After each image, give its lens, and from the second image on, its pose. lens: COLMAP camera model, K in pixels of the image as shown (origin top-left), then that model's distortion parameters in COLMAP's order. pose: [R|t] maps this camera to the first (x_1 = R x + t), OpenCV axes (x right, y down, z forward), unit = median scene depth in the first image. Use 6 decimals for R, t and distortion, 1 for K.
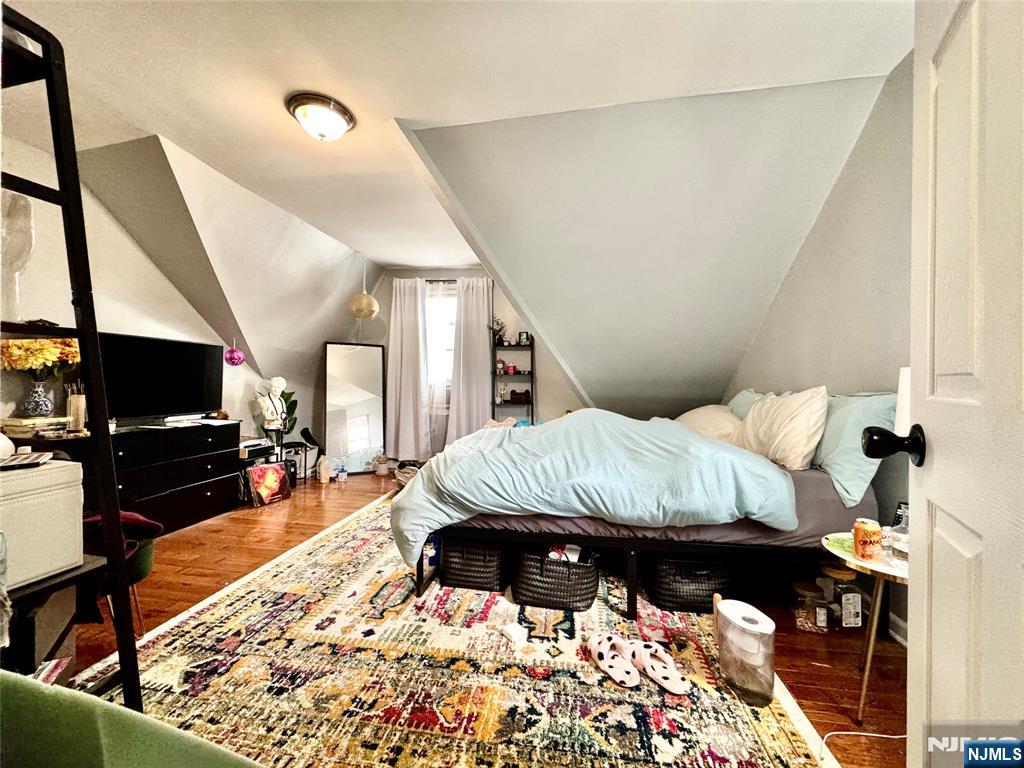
lens RADIAL K [[407.0, 0, 512.1], [0, 407.0, 381.5], [0, 0, 1]] dist [-0.001830, 0.000092]
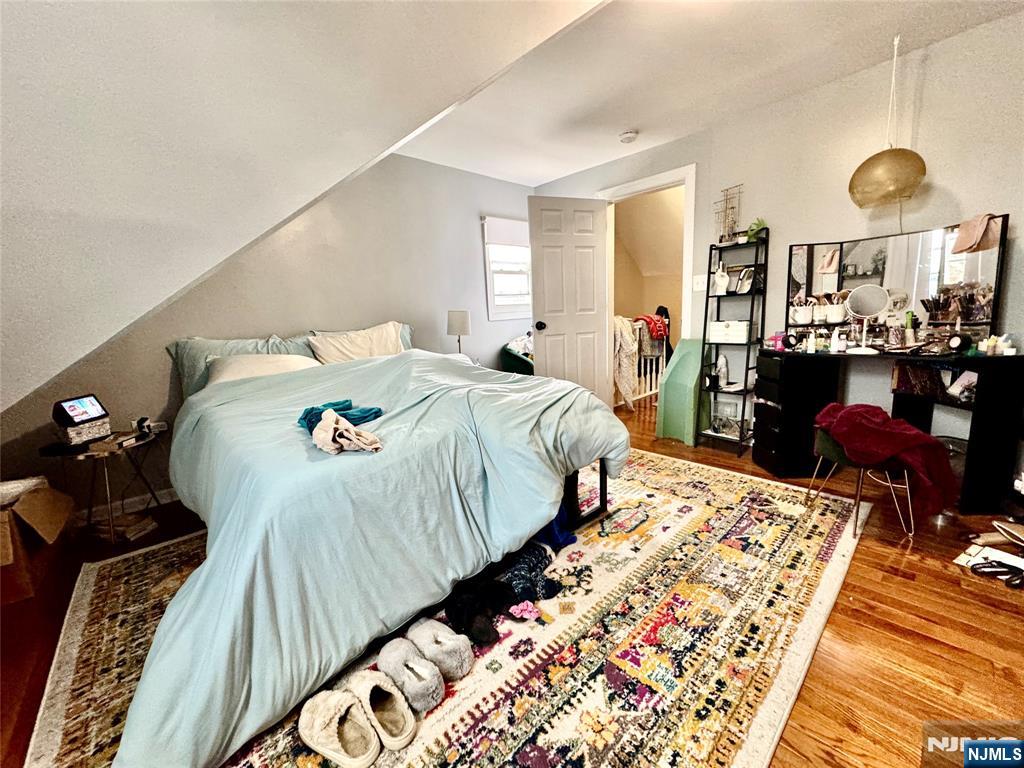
lens RADIAL K [[407.0, 0, 512.1], [0, 407.0, 381.5], [0, 0, 1]] dist [-0.001830, 0.000092]
pose [[-0.781602, -0.073775, 0.619400, -0.792597], [0.043217, 0.984191, 0.171758, -0.018965], [-0.622279, 0.161015, -0.766057, 2.233315]]
